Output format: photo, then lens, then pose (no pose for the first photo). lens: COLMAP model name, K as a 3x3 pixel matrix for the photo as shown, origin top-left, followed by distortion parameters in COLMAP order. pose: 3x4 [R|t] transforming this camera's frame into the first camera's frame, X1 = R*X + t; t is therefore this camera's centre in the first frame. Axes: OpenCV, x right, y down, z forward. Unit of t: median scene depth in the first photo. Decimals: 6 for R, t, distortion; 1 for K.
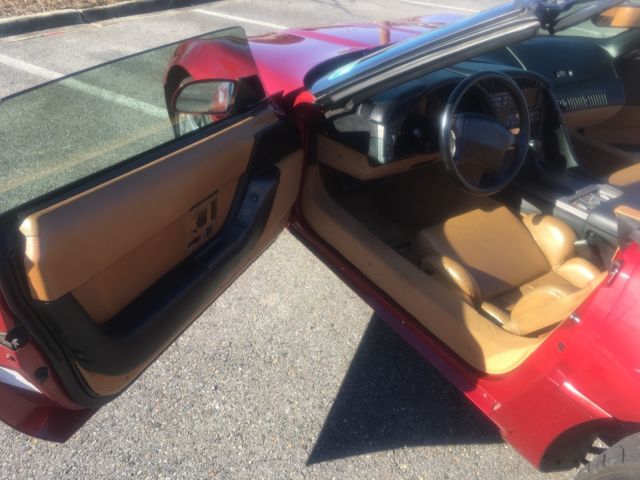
lens RADIAL K [[543.1, 0, 320.4], [0, 543.1, 242.1], [0, 0, 1]] dist [0.071954, -0.094377]
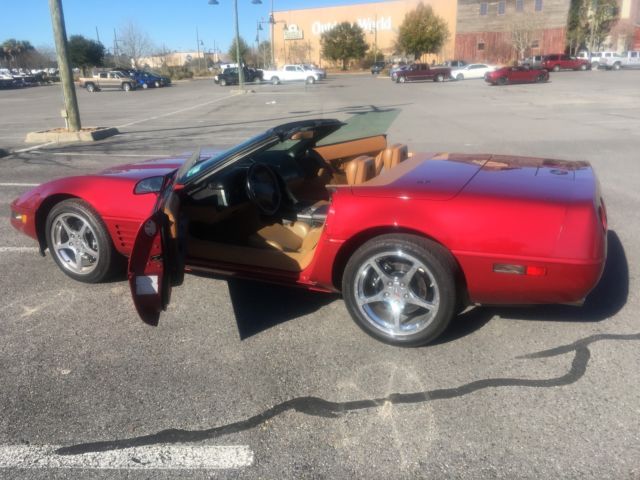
lens RADIAL K [[543.1, 0, 315.6], [0, 543.1, 241.6], [0, 0, 1]] dist [0.071954, -0.094377]
pose [[0.826363, -0.196184, 0.527861, -0.582467], [0.323903, 0.932369, -0.160545, 0.340106], [-0.460665, 0.303644, 0.834019, -0.705147]]
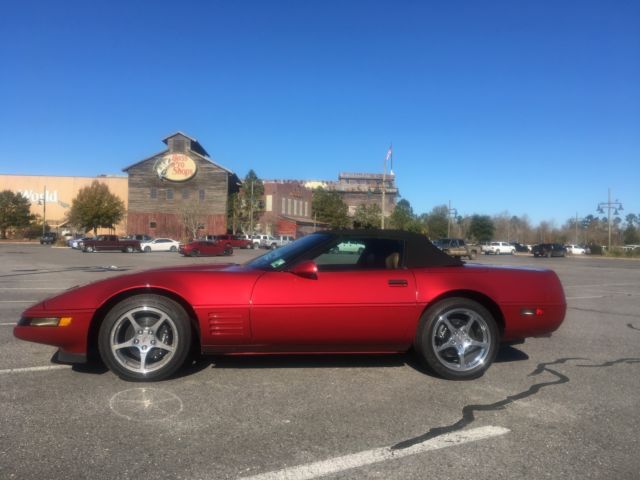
lens RADIAL K [[543.1, 0, 320.1], [0, 543.1, 238.7], [0, 0, 1]] dist [0.071954, -0.094377]
pose [[0.364027, 0.012269, 0.931308, -1.773721], [0.478524, 0.855387, -0.198313, 0.137295], [-0.799062, 0.517844, 0.305513, 0.022847]]
